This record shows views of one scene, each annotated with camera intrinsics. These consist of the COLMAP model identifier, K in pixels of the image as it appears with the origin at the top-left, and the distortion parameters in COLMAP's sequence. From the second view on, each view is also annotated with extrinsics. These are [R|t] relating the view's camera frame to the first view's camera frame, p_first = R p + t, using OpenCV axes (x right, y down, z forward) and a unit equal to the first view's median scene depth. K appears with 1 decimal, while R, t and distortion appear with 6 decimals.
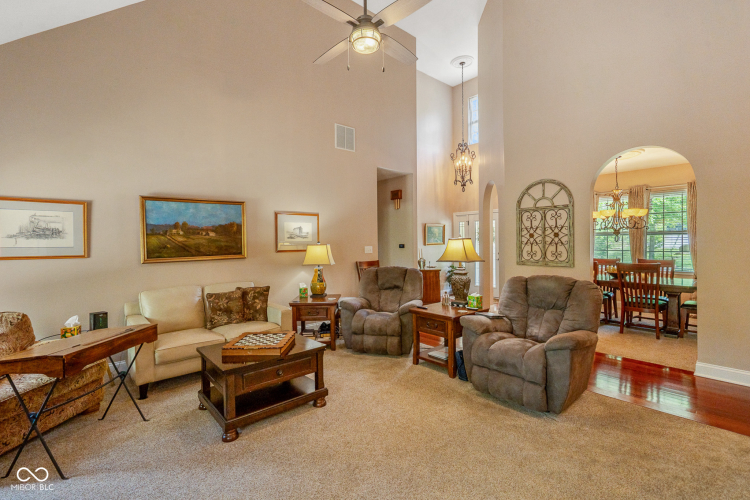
lens RADIAL K [[344.4, 0, 364.0], [0, 344.4, 240.3], [0, 0, 1]] dist [-0.003603, -0.000278]
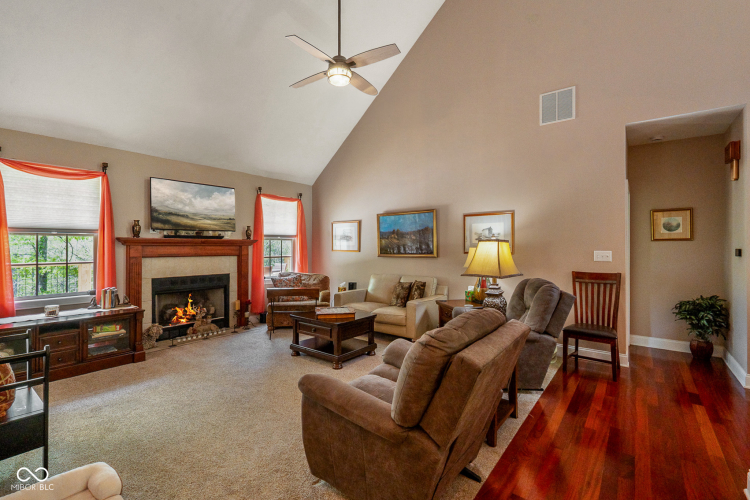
lens RADIAL K [[344.4, 0, 364.0], [0, 344.4, 240.3], [0, 0, 1]] dist [-0.003603, -0.000278]
pose [[0.175929, -0.001423, -0.984402, 0.859648], [0.004761, 0.999988, -0.000595, -0.006978], [0.984391, -0.004582, 0.175934, 0.630933]]
